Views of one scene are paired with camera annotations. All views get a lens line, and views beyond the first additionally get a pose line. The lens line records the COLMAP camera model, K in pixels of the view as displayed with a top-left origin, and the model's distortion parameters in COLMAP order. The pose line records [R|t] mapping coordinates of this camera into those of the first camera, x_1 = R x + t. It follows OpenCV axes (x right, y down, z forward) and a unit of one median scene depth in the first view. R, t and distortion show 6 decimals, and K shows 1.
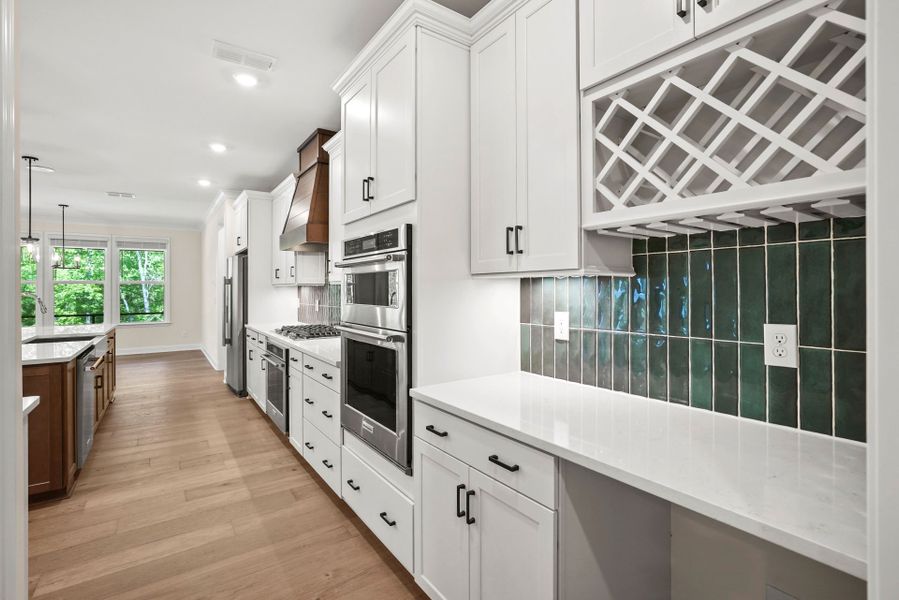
lens RADIAL K [[417.7, 0, 447.6], [0, 417.7, 294.0], [0, 0, 1]] dist [-0.043738, 0.018234]
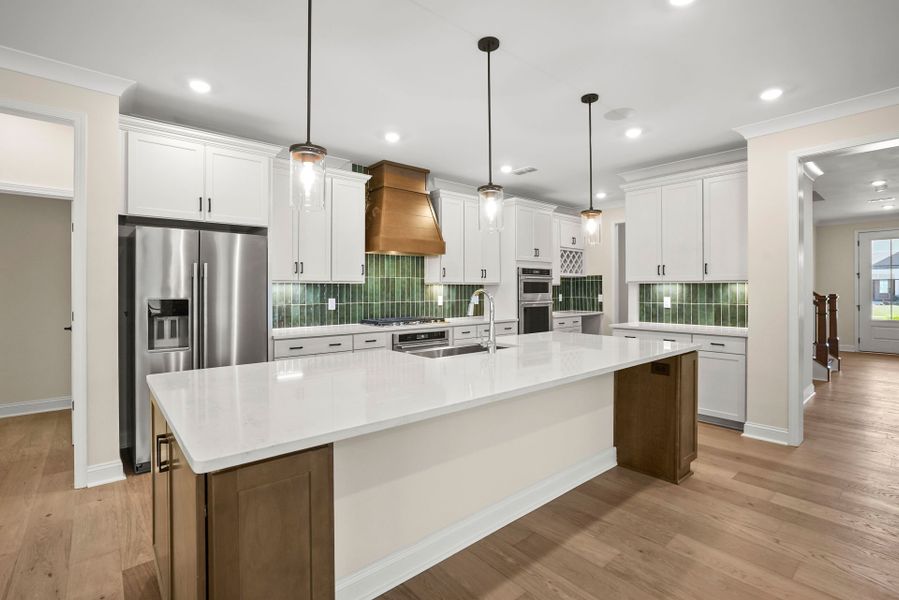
lens RADIAL K [[421.6, 0, 448.2], [0, 421.6, 288.2], [0, 0, 1]] dist [-0.043813, 0.022046]
pose [[-0.101782, 0.002230, 0.994804, -2.750102], [0.005195, 0.999985, -0.001710, -0.006370], [-0.994793, 0.004994, -0.101792, 1.744011]]
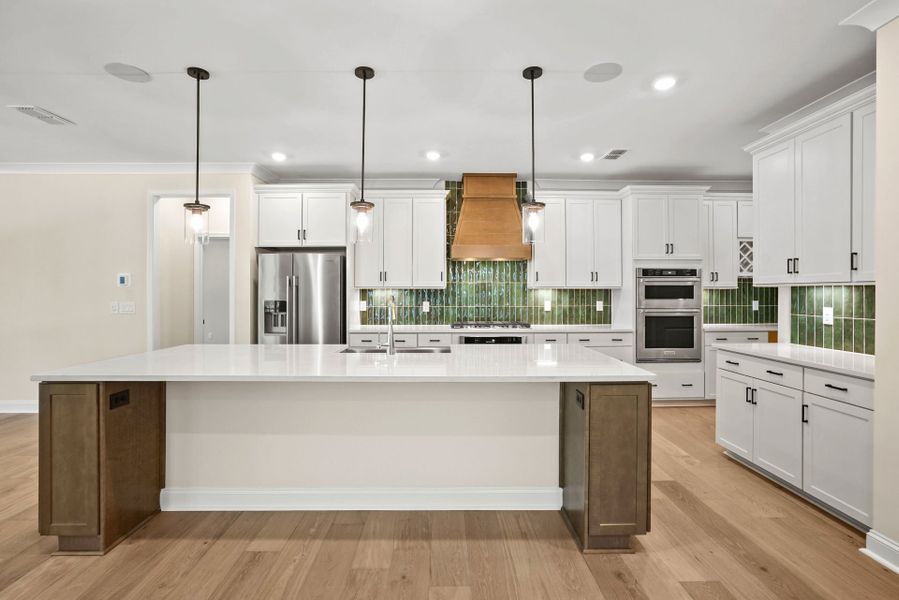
lens RADIAL K [[417.7, 0, 447.6], [0, 417.7, 294.0], [0, 0, 1]] dist [-0.043738, 0.018234]
pose [[0.560908, -0.003196, 0.827872, -2.531395], [0.004007, 0.999991, 0.001145, -0.009151], [-0.827868, 0.002675, 0.560916, 0.682131]]
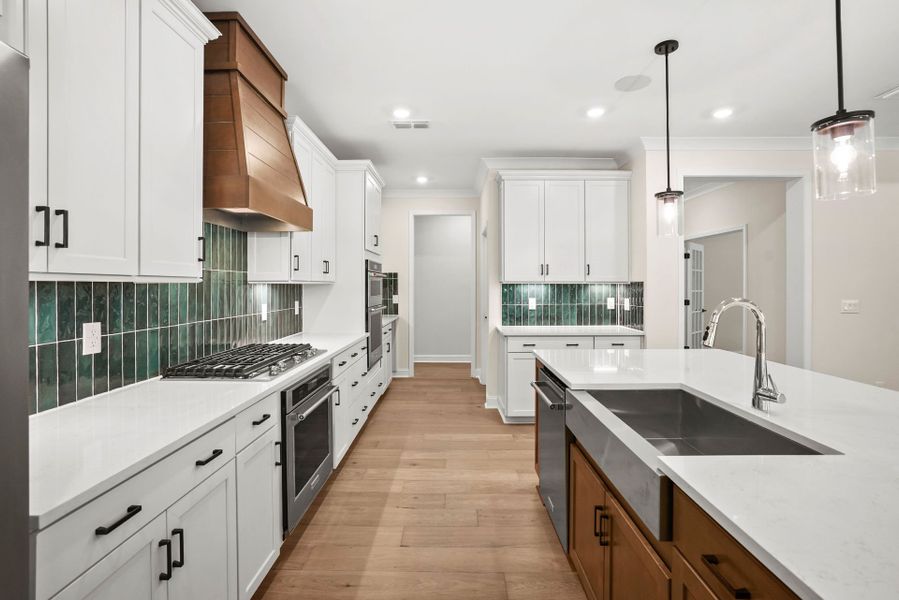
lens RADIAL K [[421.6, 0, 448.2], [0, 421.6, 288.2], [0, 0, 1]] dist [-0.043813, 0.022046]
pose [[-0.811317, -0.001786, 0.584603, -1.596220], [0.004572, 0.999945, 0.009400, -0.028620], [-0.584588, 0.010299, -0.811265, 2.323153]]
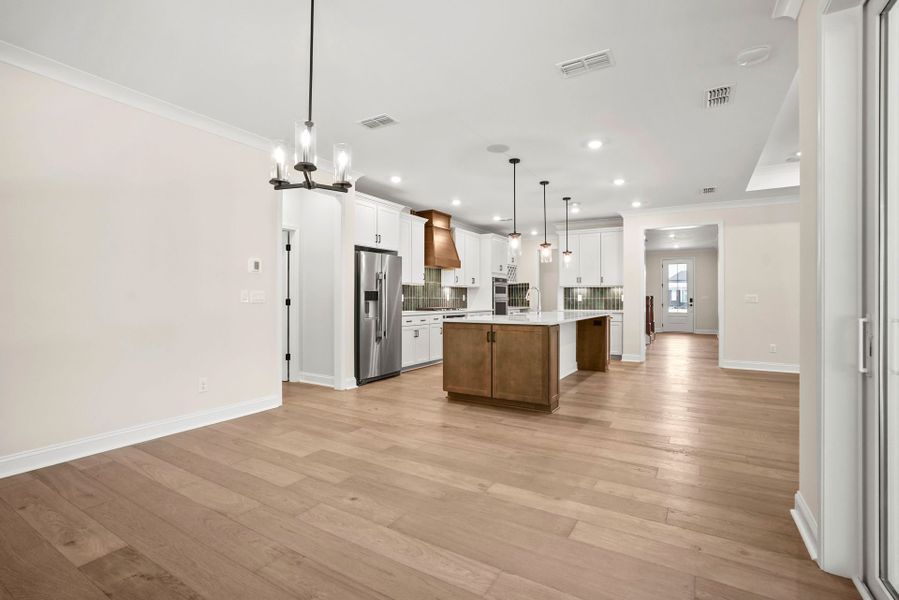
lens RADIAL K [[417.7, 0, 447.6], [0, 417.7, 294.0], [0, 0, 1]] dist [-0.043738, 0.018234]
pose [[-0.401669, 0.007944, 0.915750, -3.768195], [0.001687, 0.999967, -0.007935, 0.059836], [-0.915783, -0.001642, -0.401670, 3.078845]]
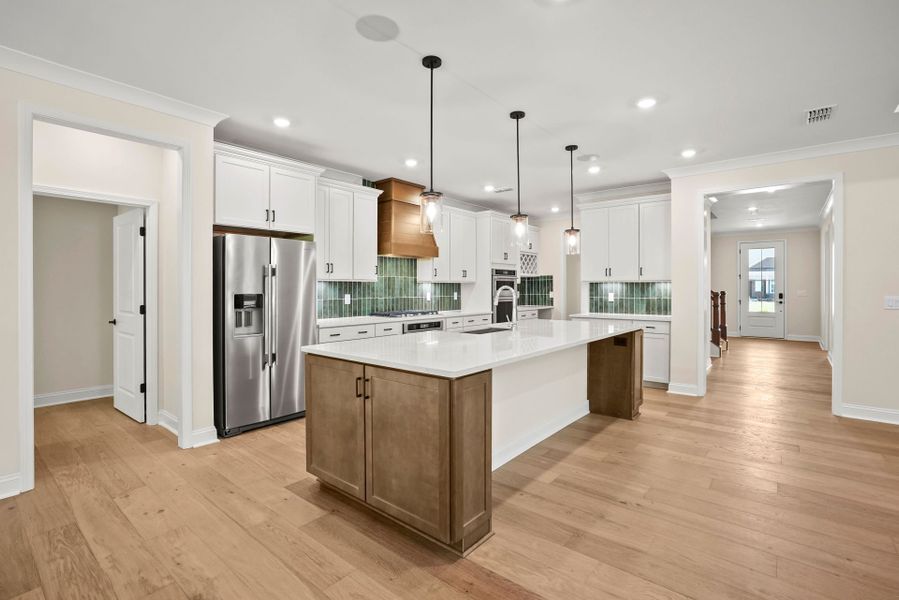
lens RADIAL K [[421.6, 0, 448.2], [0, 421.6, 288.2], [0, 0, 1]] dist [-0.043813, 0.022046]
pose [[-0.268189, -0.000565, 0.963366, -3.114532], [0.004251, 0.999989, 0.001770, 0.000055], [-0.963357, 0.004570, -0.268184, 2.189782]]
